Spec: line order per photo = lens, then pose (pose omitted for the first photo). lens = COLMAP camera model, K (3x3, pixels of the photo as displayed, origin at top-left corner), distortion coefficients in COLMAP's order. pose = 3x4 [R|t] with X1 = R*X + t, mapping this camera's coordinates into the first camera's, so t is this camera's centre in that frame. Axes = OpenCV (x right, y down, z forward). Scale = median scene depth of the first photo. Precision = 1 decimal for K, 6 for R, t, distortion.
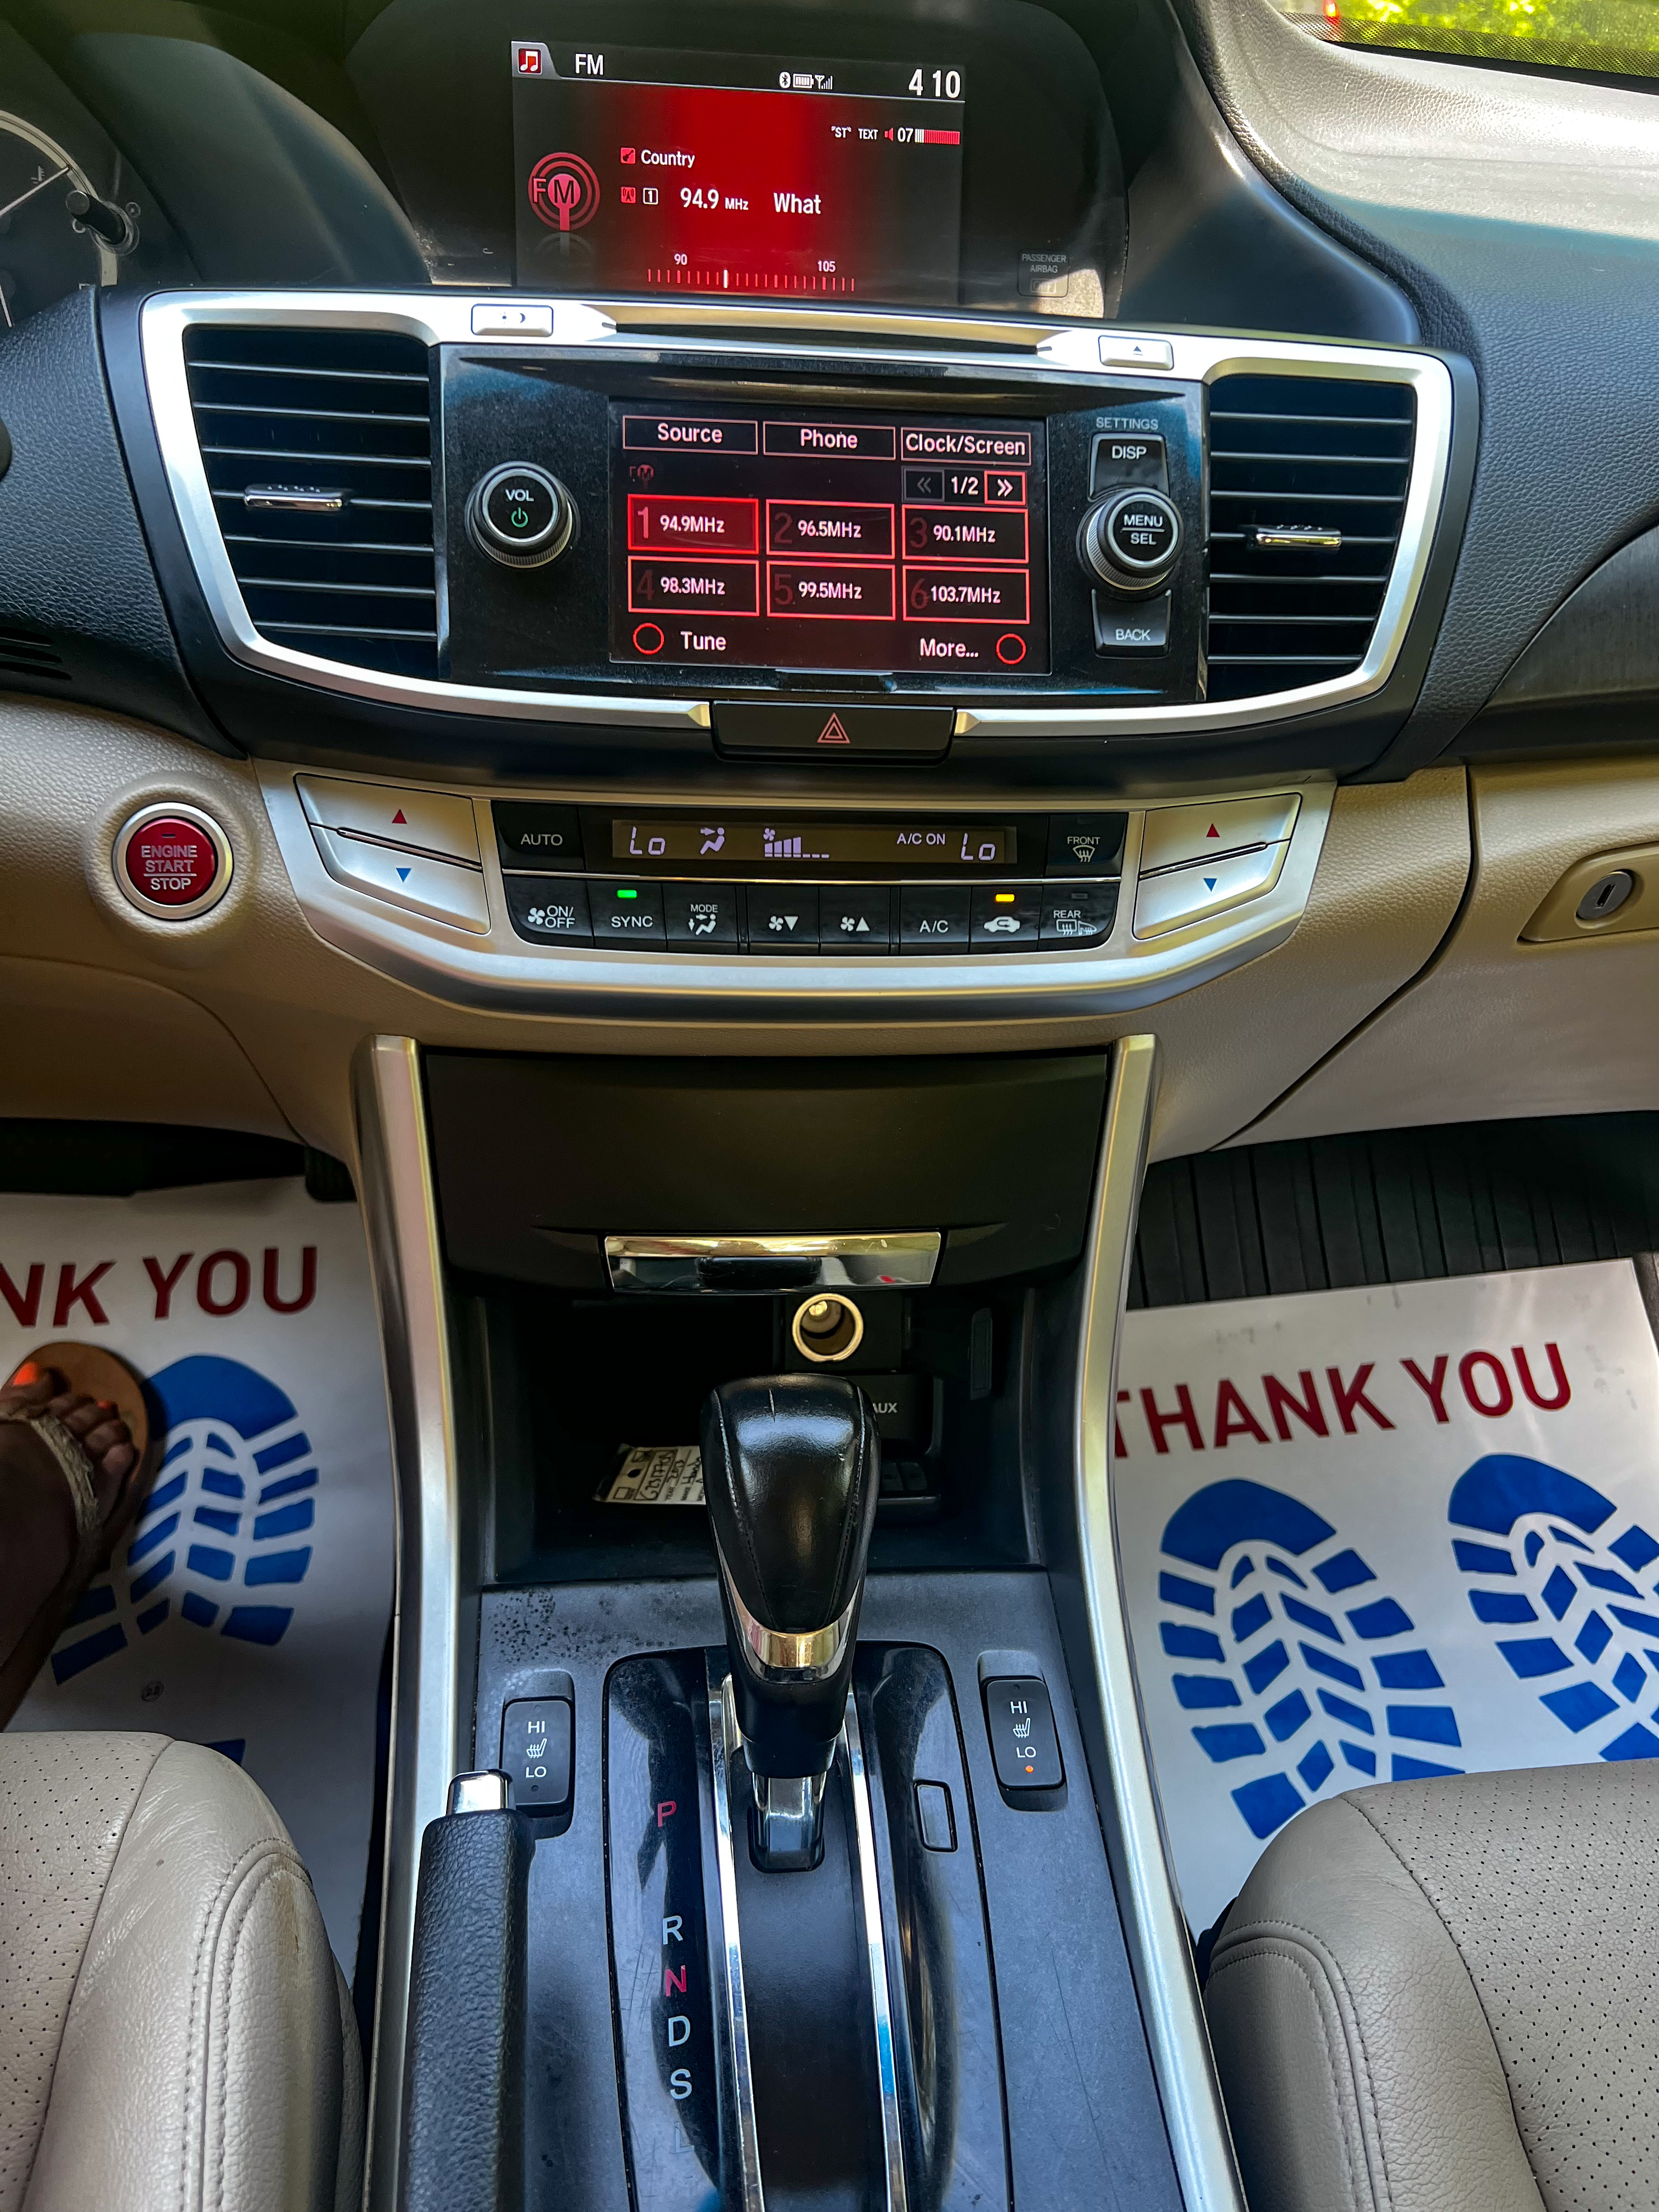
lens RADIAL K [[1664.3, 0, 829.5], [0, 1664.3, 1106.0], [0, 0, 1]] dist [0.032581, -0.043334]
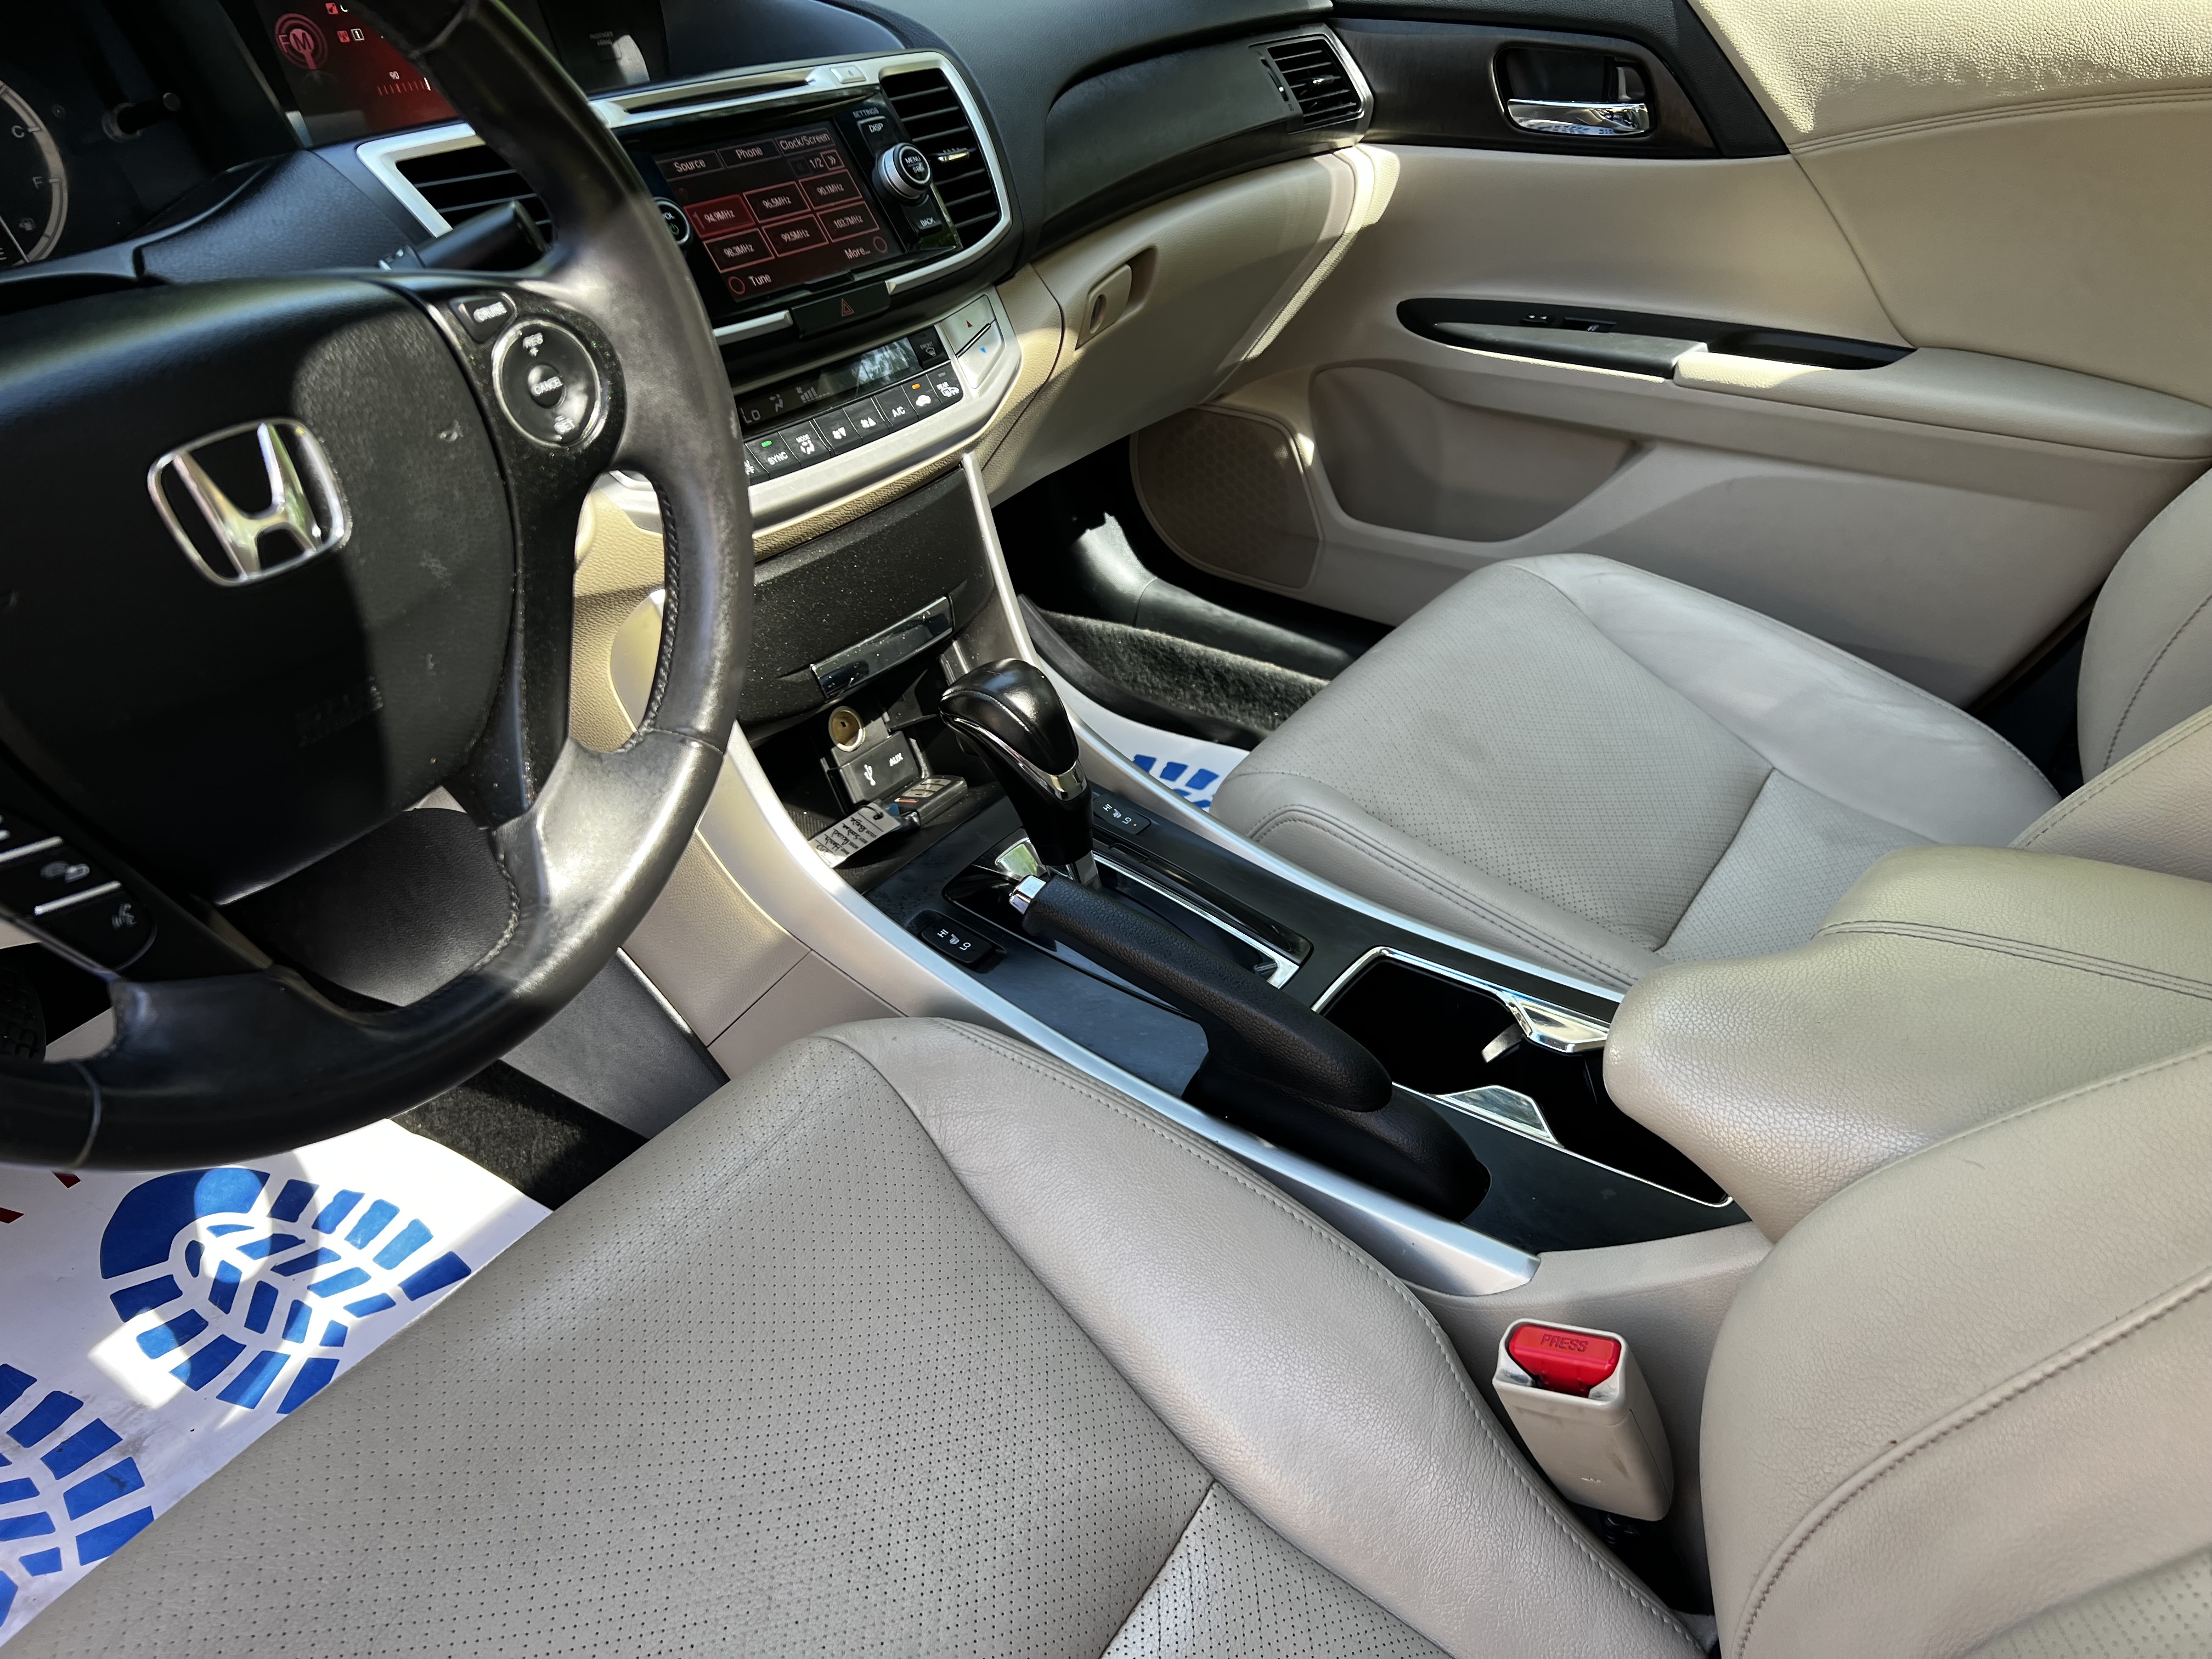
lens RADIAL K [[1702.4, 0, 1082.0], [0, 1702.4, 800.7], [0, 0, 1]] dist [0.039254, -0.039311]
pose [[0.637953, -0.437413, 0.633787, -1.027274], [0.444066, 0.881357, 0.161291, 0.043628], [-0.629143, 0.178547, 0.756505, -0.357338]]
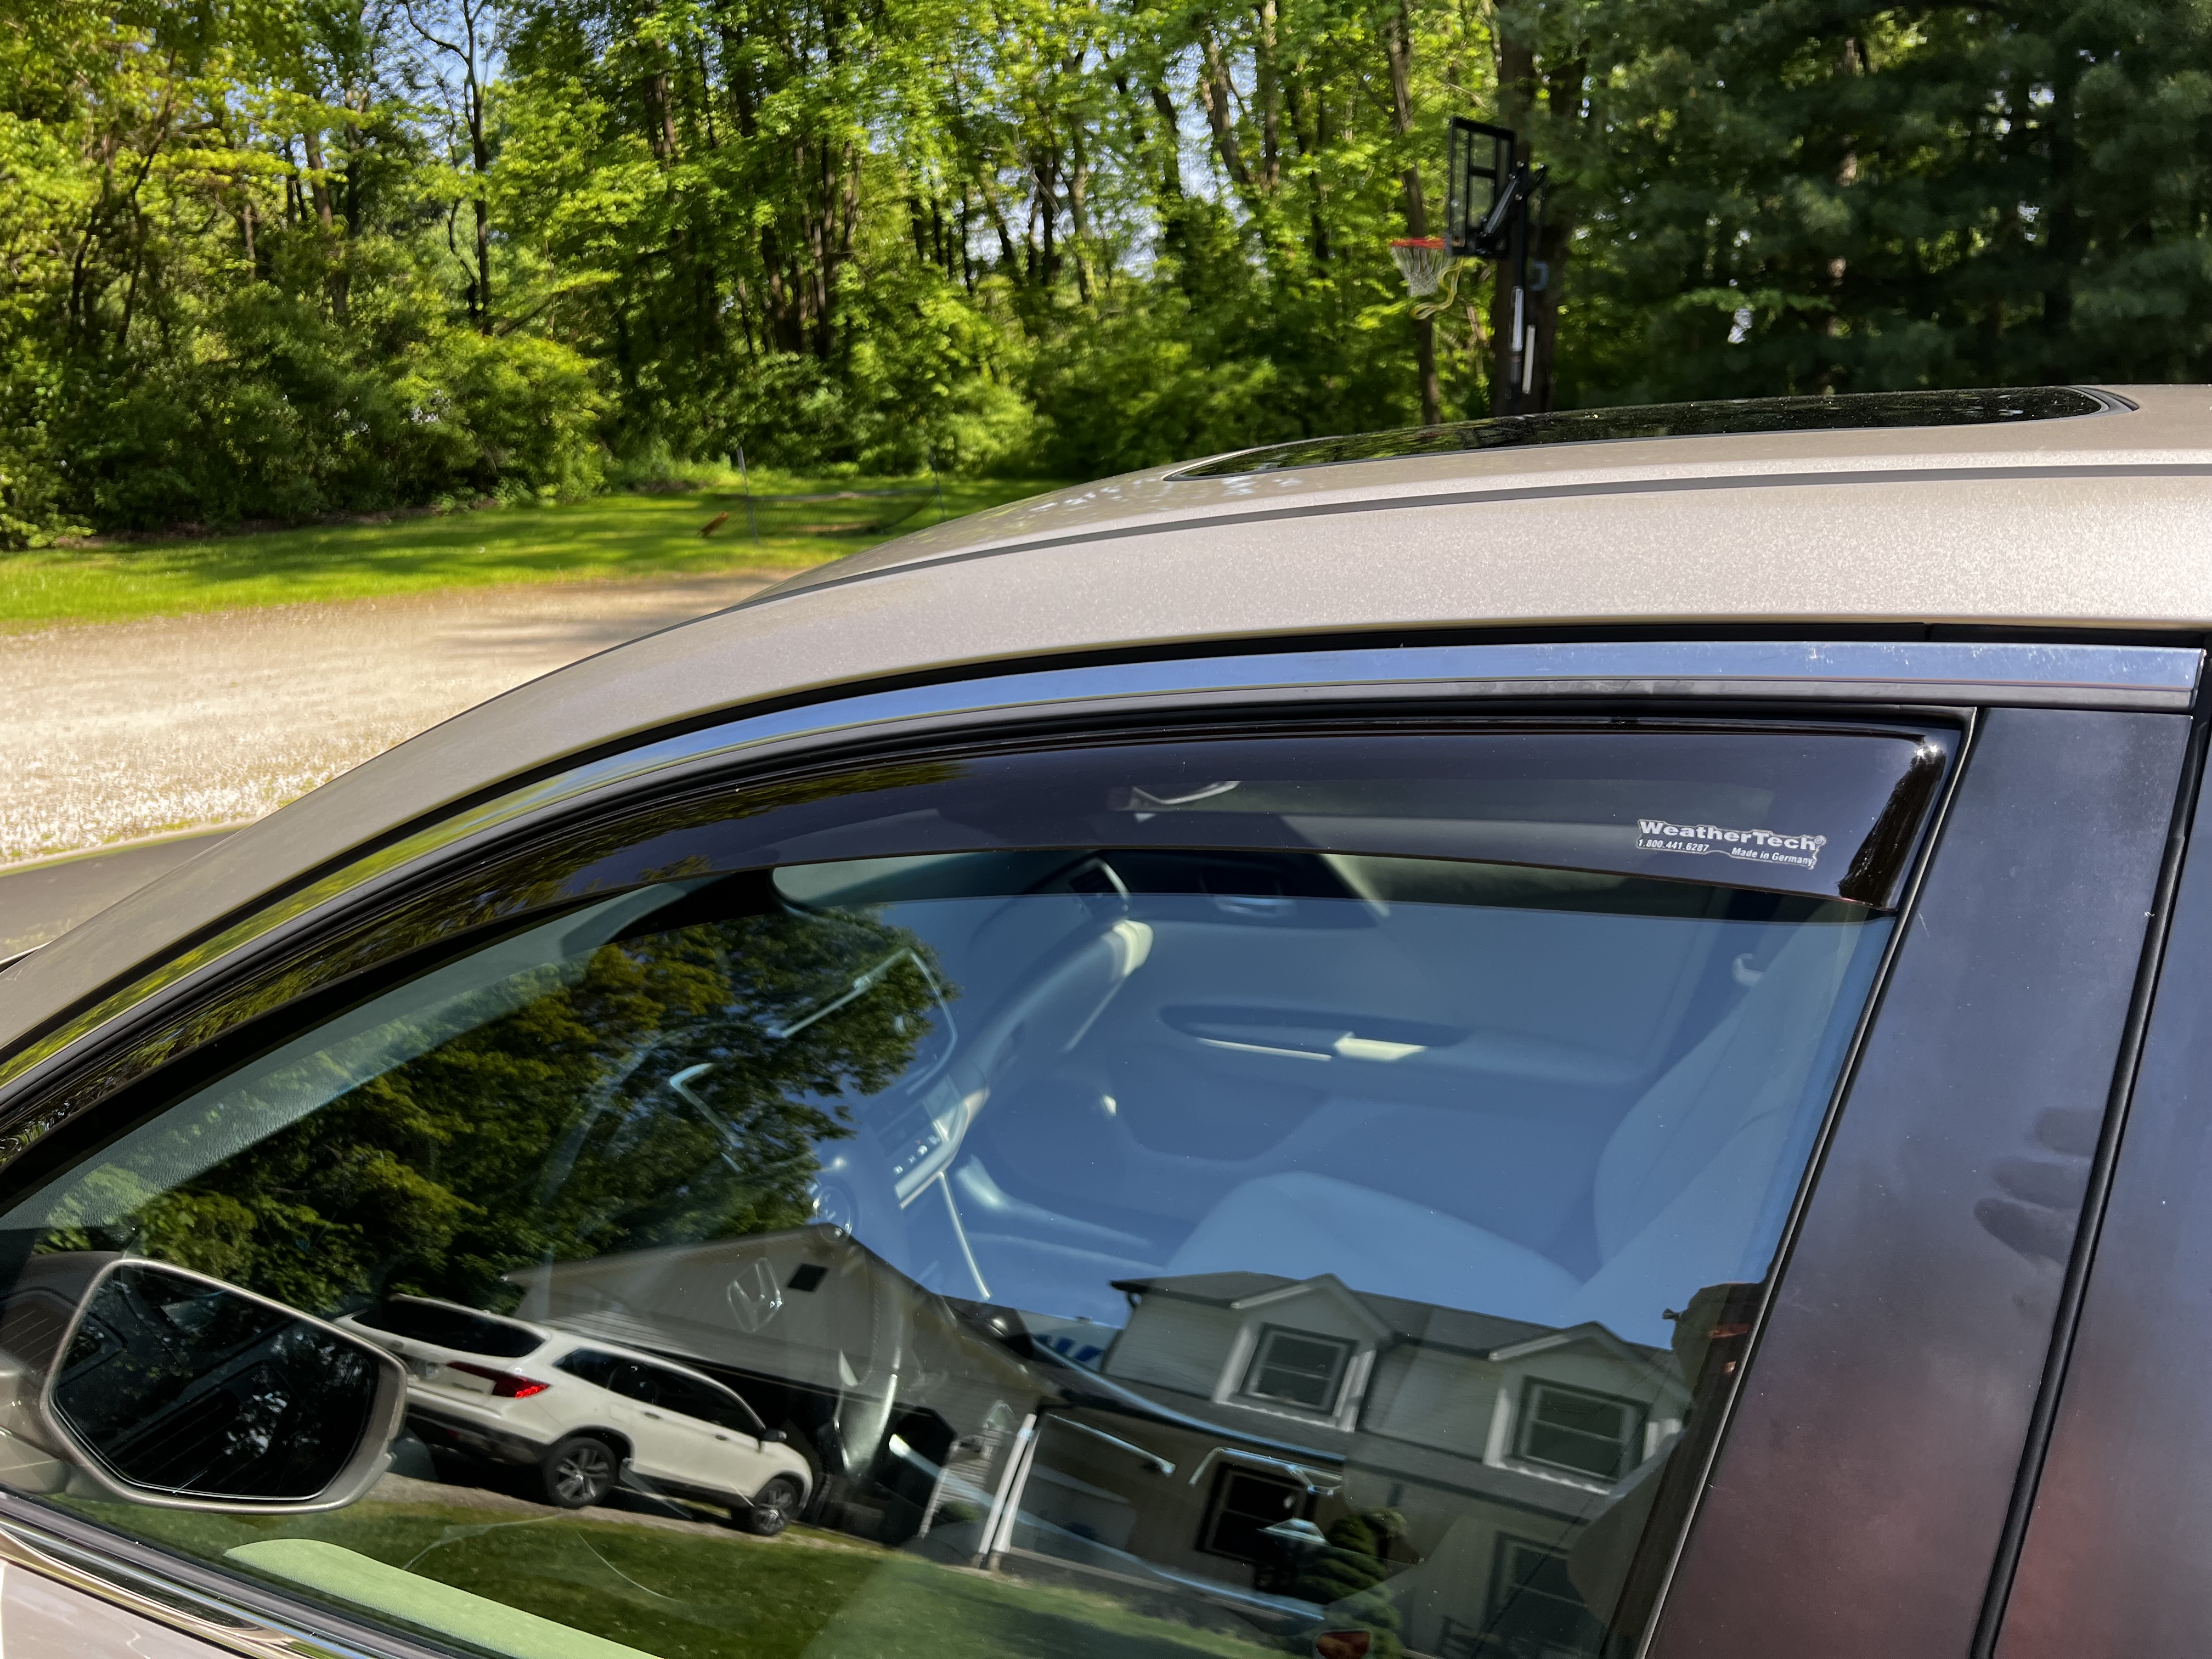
lens RADIAL K [[1702.4, 0, 1082.0], [0, 1702.4, 800.7], [0, 0, 1]] dist [0.039254, -0.039311]
pose [[0.495431, -0.263612, 0.827682, -2.048840], [0.512632, 0.857951, -0.033596, -0.381302], [-0.701254, 0.440940, 0.560191, -1.182564]]
